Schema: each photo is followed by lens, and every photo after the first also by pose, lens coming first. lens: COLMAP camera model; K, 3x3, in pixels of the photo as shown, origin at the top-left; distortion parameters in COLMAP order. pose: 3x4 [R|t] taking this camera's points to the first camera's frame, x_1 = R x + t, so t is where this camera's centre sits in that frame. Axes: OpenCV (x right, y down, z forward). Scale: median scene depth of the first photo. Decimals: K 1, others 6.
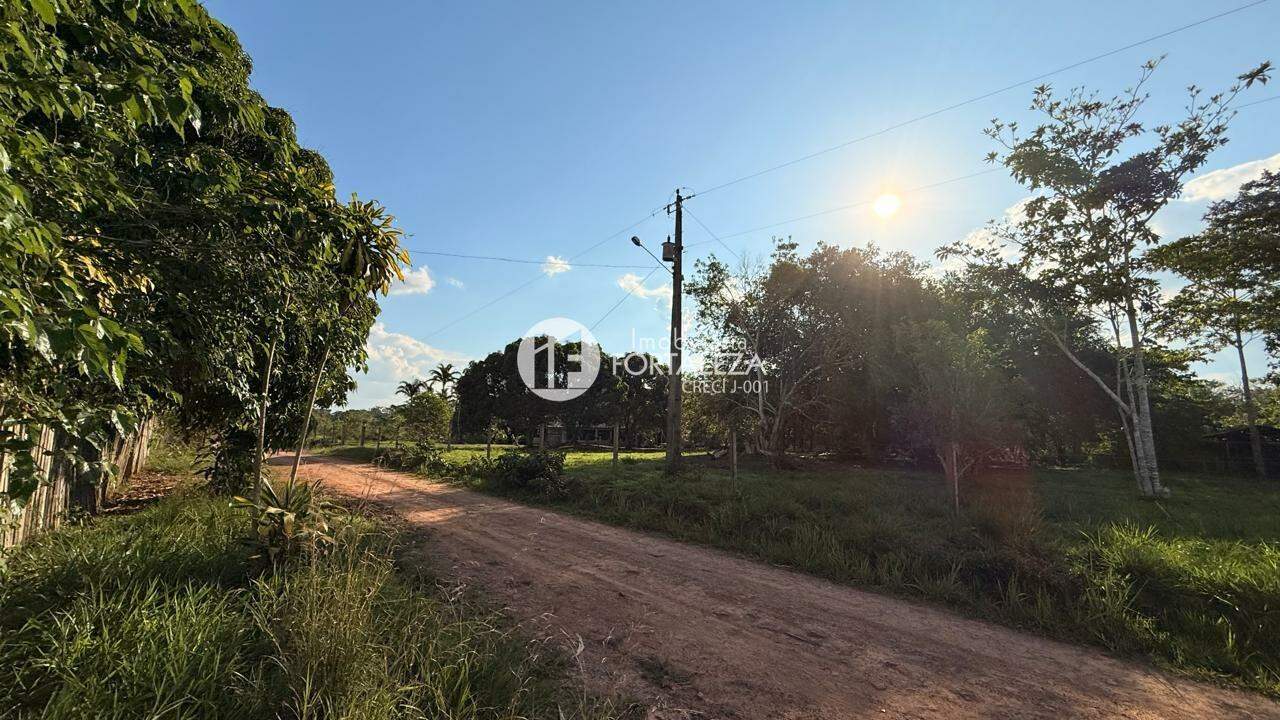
lens RADIAL K [[508.4, 0, 636.7], [0, 508.4, 362.3], [0, 0, 1]] dist [-0.001000, 0.000706]
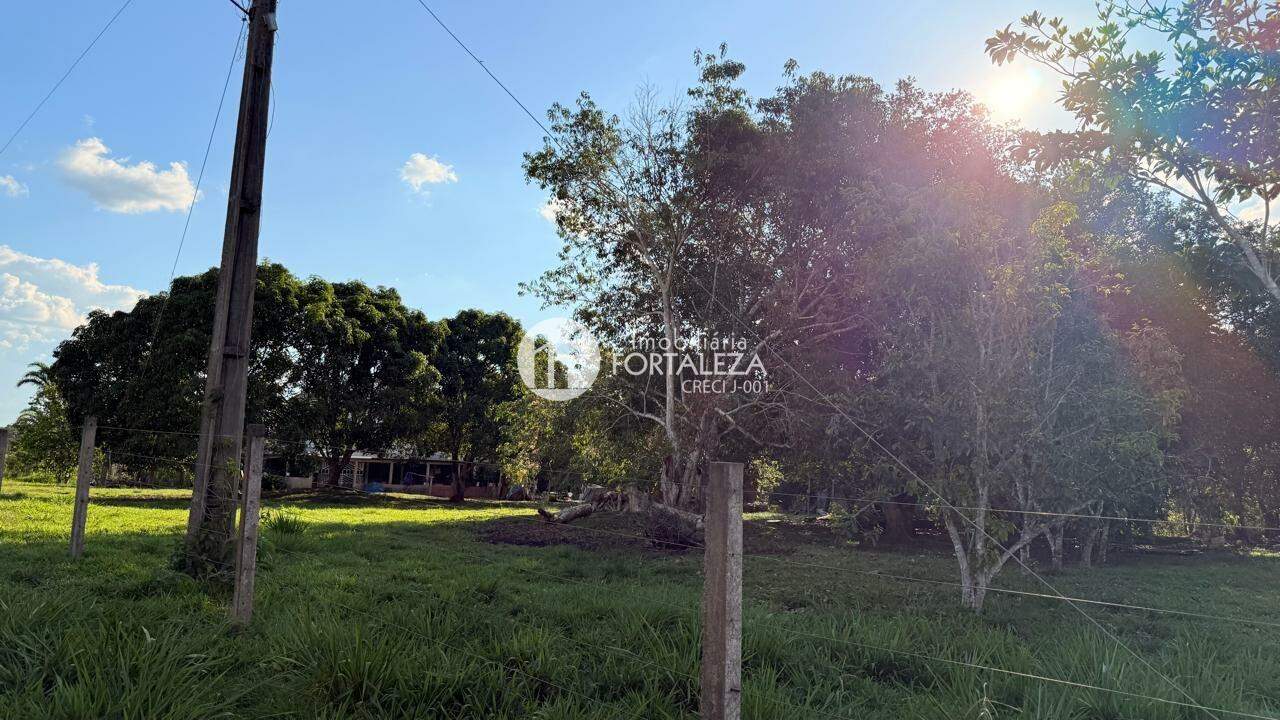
lens RADIAL K [[894.5, 0, 644.6], [0, 894.5, 358.0], [0, 0, 1]] dist [0.112133, -0.179425]
pose [[0.996333, 0.026743, 0.081272, 0.142789], [-0.027345, 0.999606, 0.006304, 0.027797], [-0.081071, -0.008504, 0.996672, 0.152729]]
